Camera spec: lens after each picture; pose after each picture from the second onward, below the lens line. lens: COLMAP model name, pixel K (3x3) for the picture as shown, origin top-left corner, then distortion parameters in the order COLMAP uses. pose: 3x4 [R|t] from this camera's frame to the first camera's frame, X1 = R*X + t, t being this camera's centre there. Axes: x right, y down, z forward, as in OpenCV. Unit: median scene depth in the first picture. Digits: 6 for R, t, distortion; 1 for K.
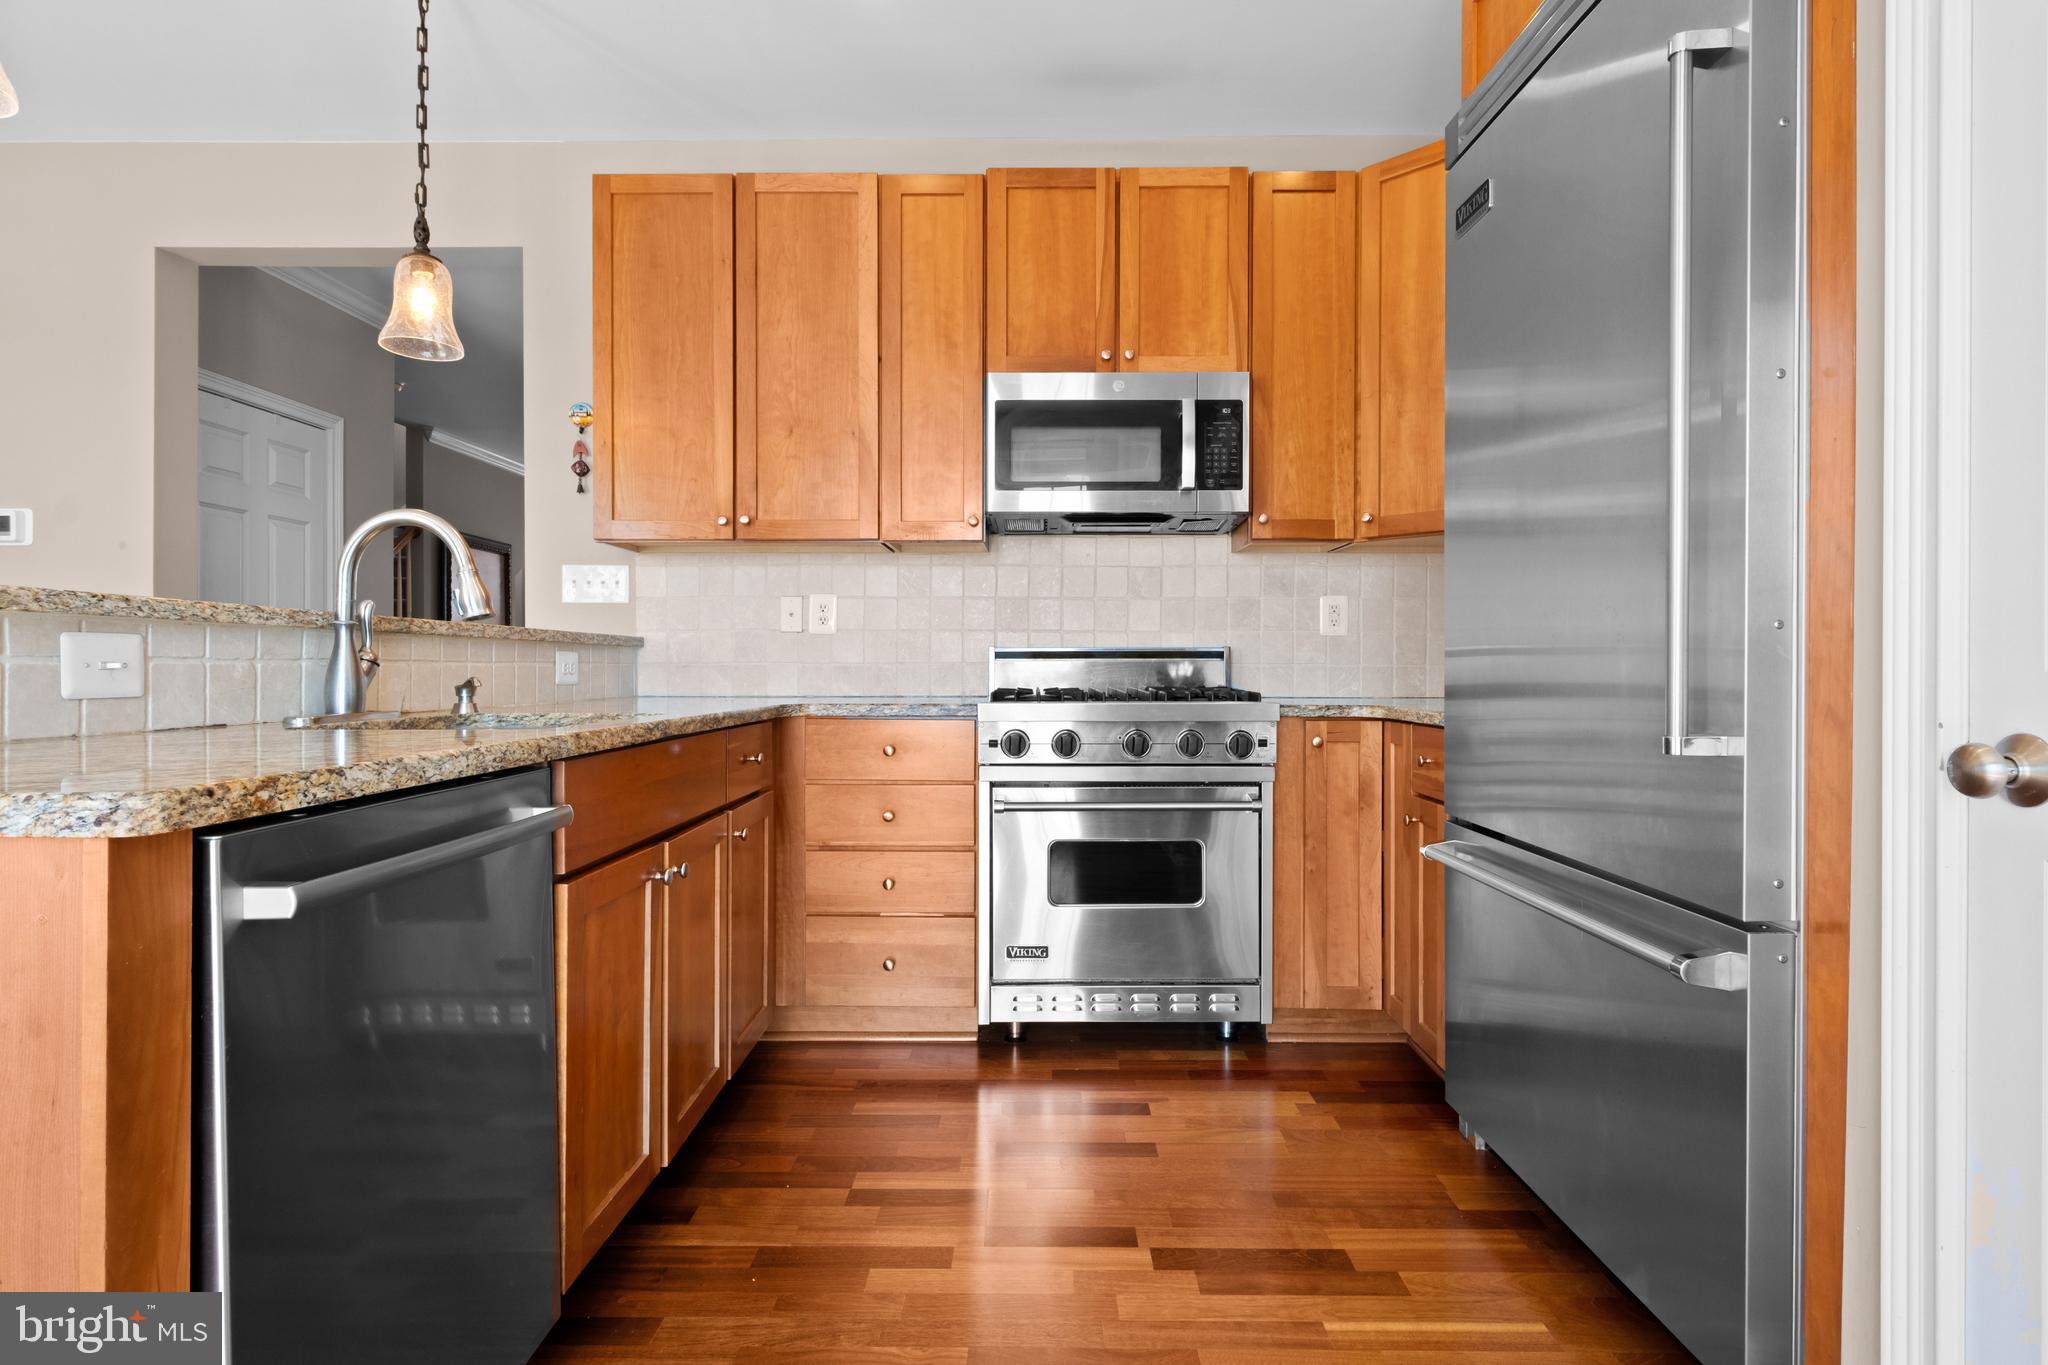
lens RADIAL K [[1042.8, 0, 1025.1], [0, 1042.8, 672.9], [0, 0, 1]] dist [-0.002613, 0.000360]
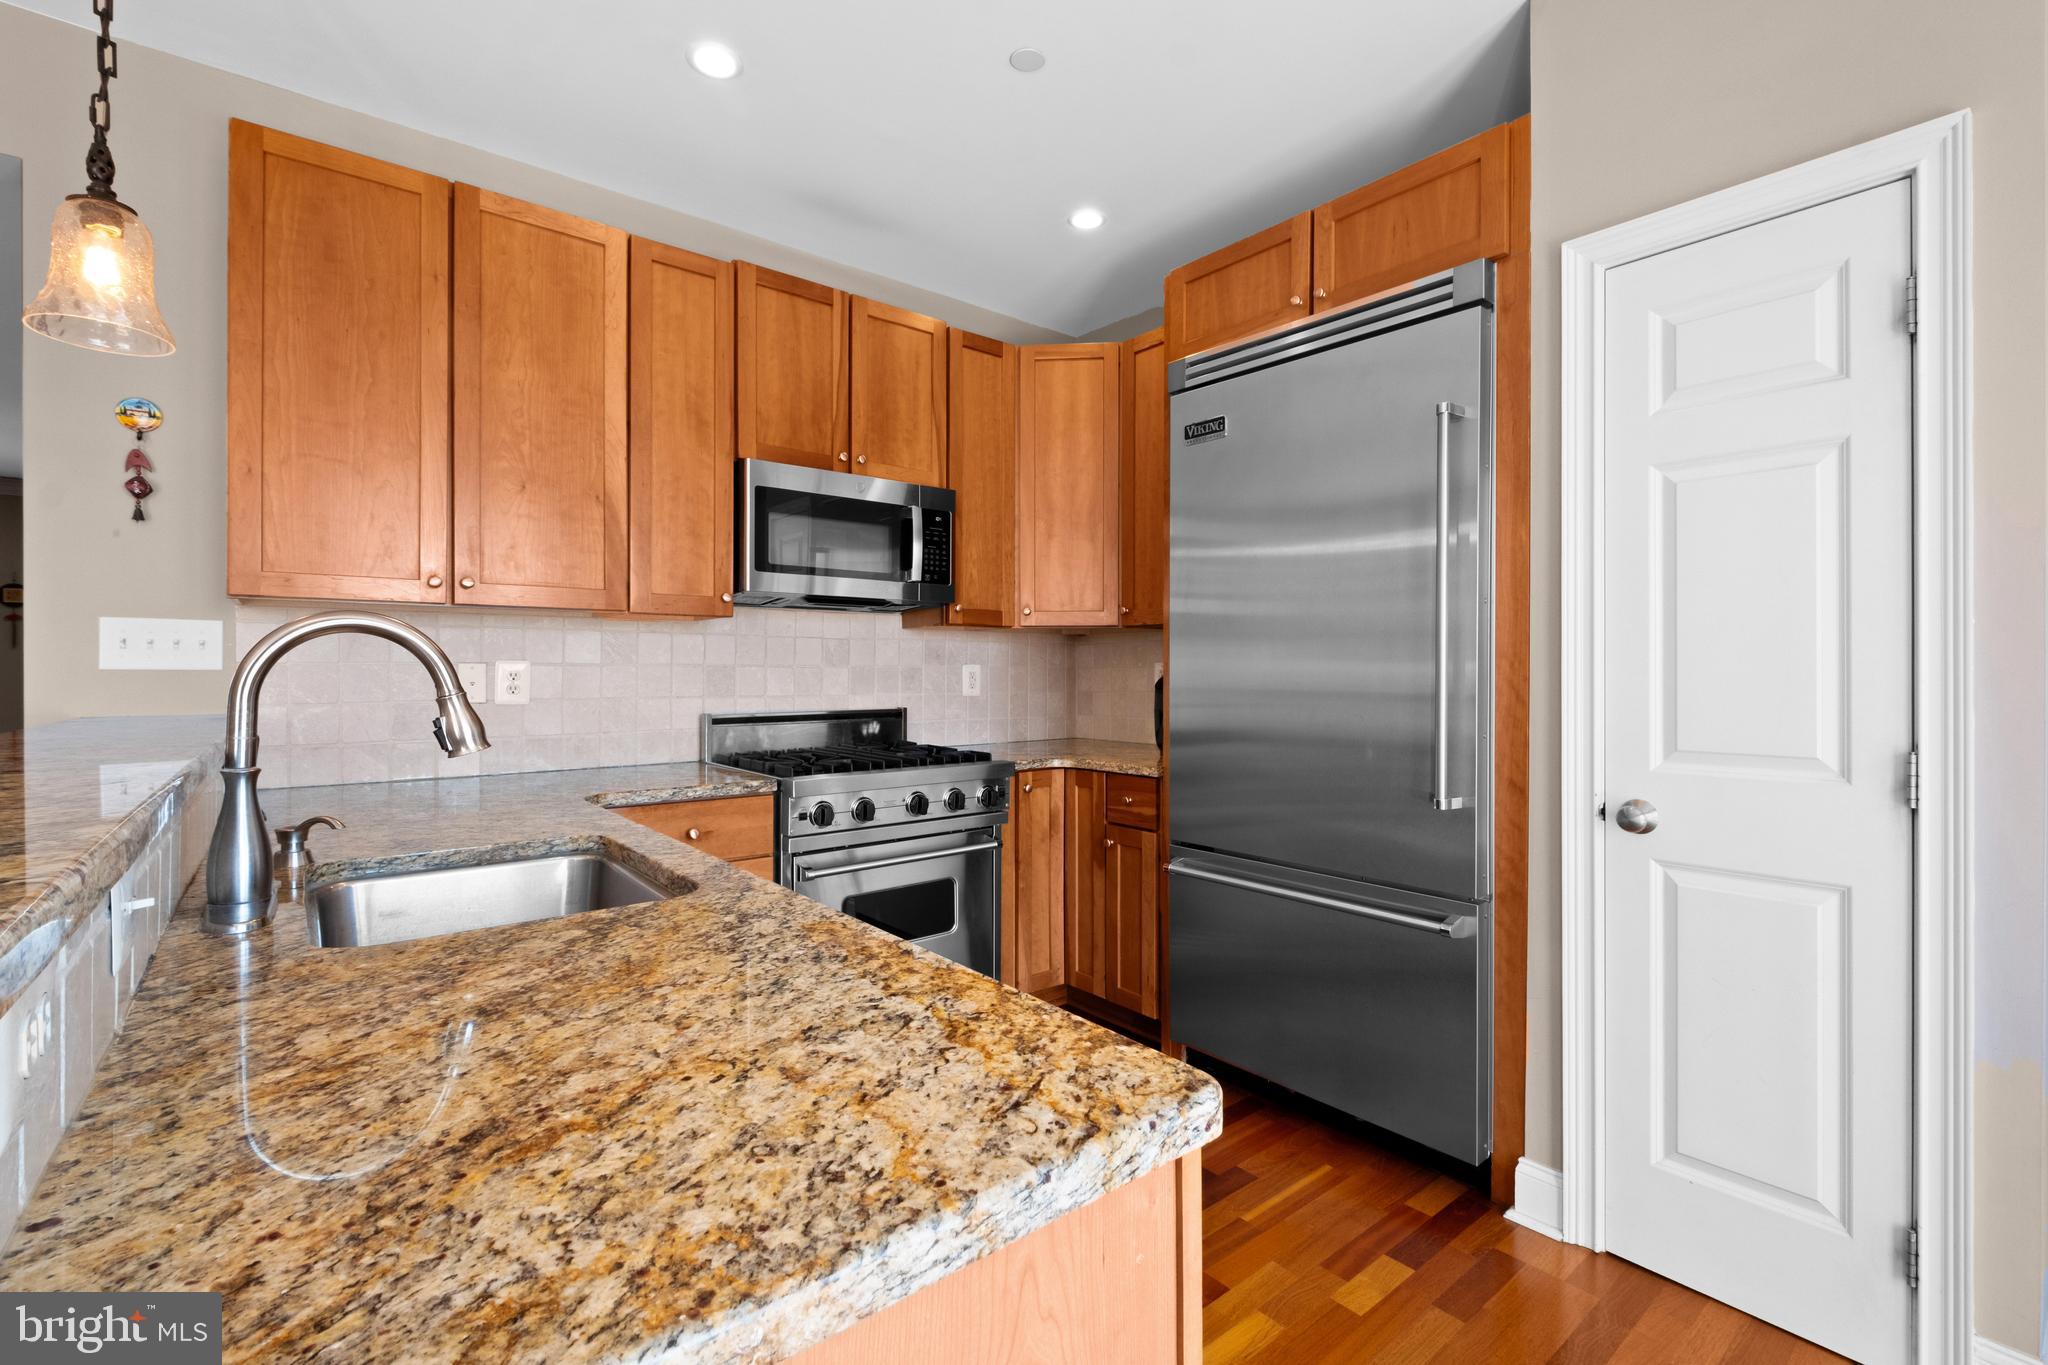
lens RADIAL K [[900.1, 0, 1031.5], [0, 900.1, 673.6], [0, 0, 1]] dist [0.000003, -0.003072]
pose [[0.765672, -0.003096, 0.643224, -0.390657], [0.005884, 0.999980, -0.002190, -0.066455], [-0.643205, 0.005461, 0.765675, 0.123991]]
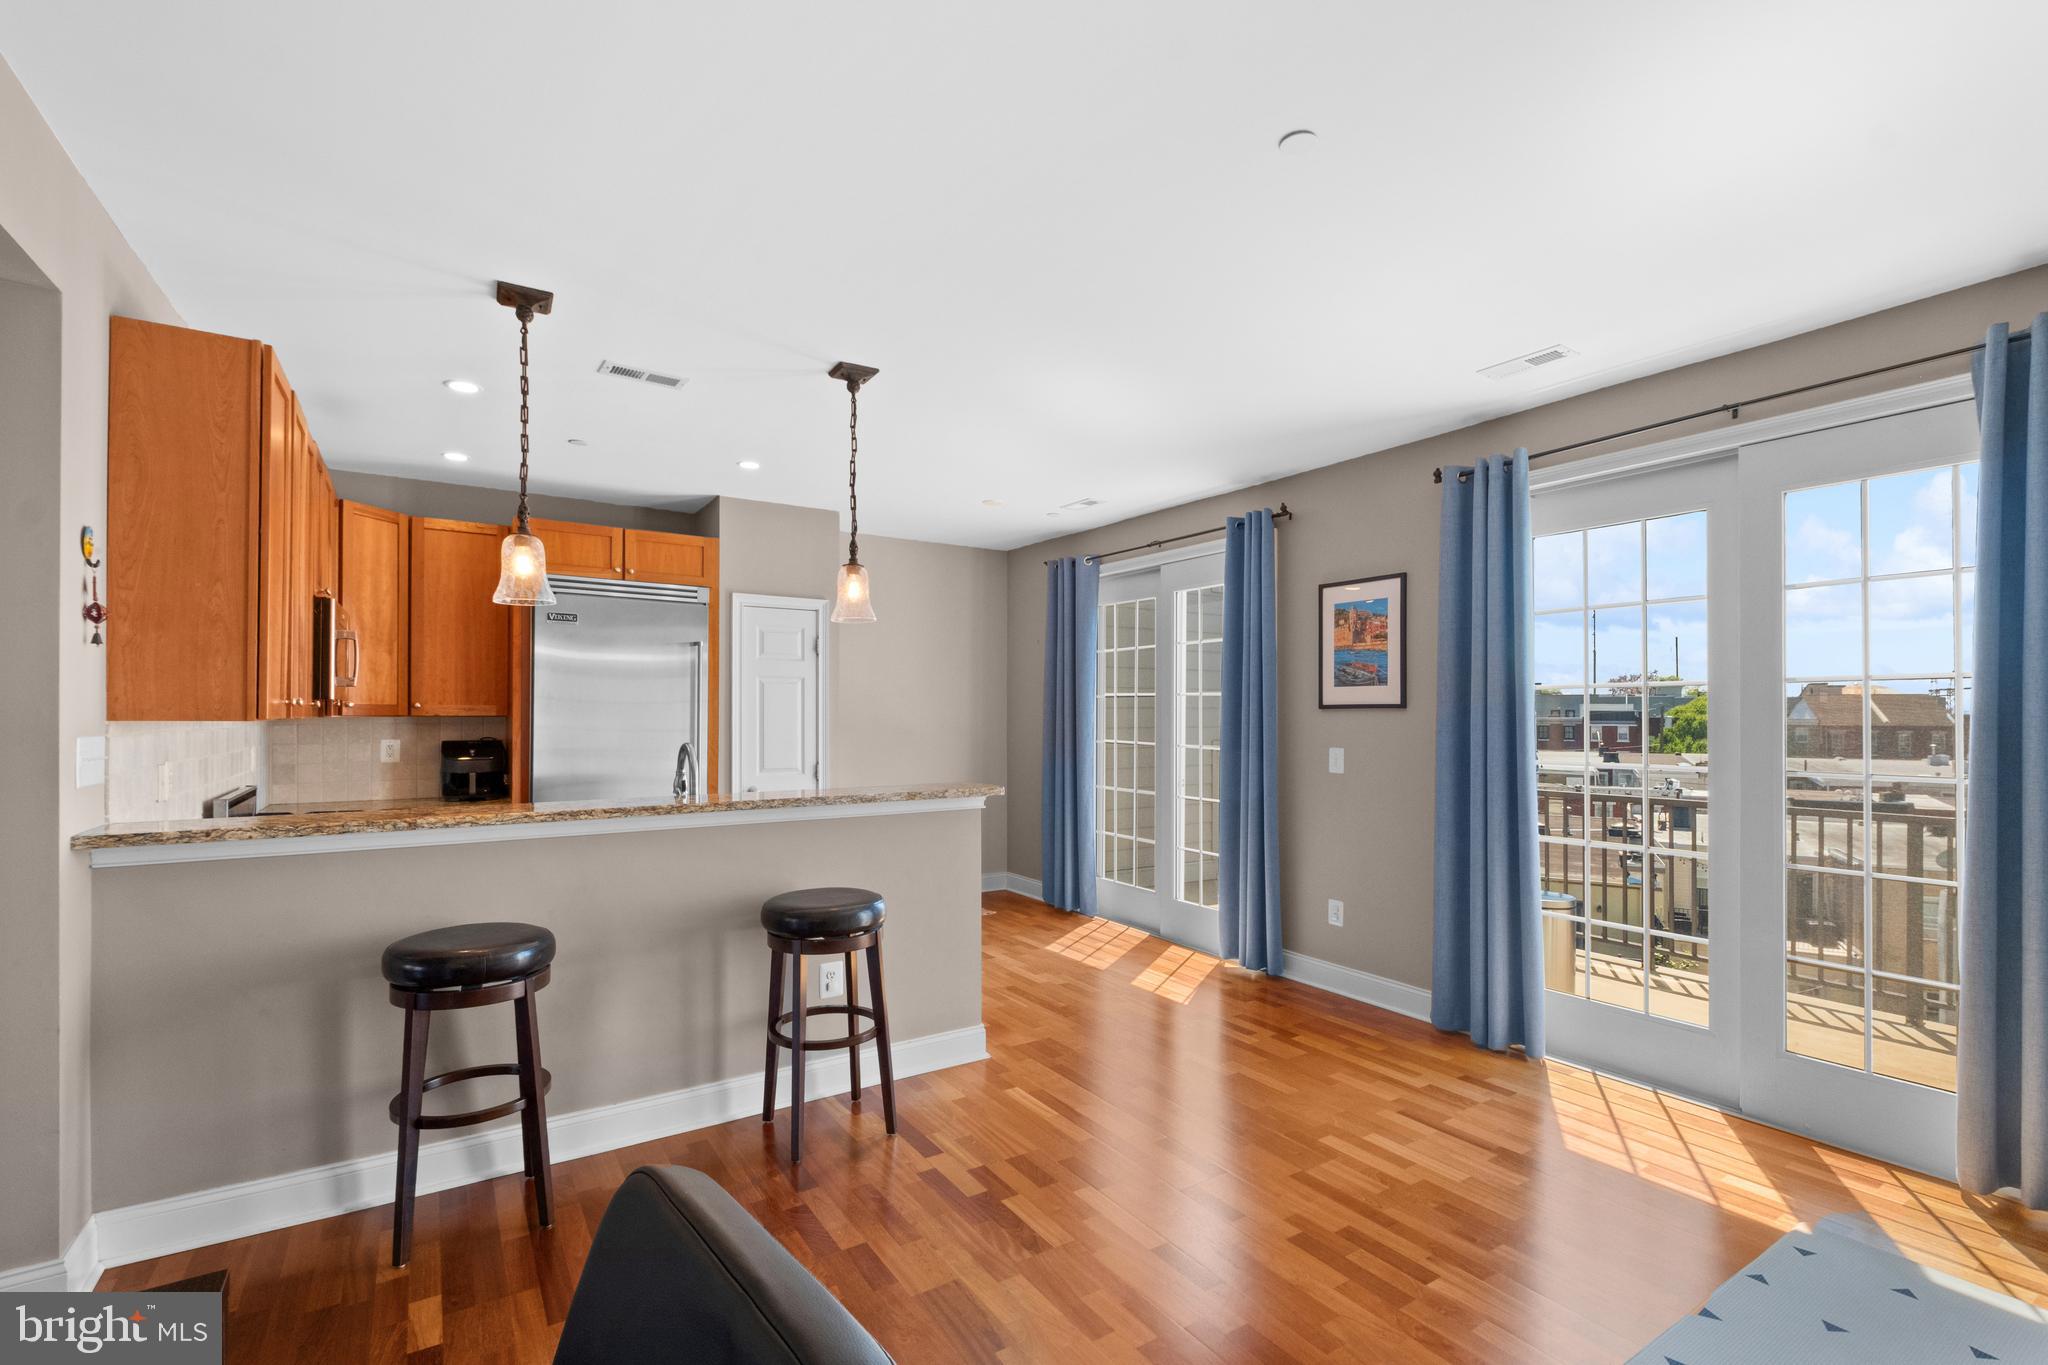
lens RADIAL K [[900.1, 0, 1038.4], [0, 900.1, 714.9], [0, 0, 1]] dist [0.000003, -0.003072]
pose [[-0.566309, -0.007494, 0.824159, -1.515669], [-0.001759, 0.999967, 0.007884, -0.141354], [-0.824191, 0.003015, -0.566304, 0.883089]]
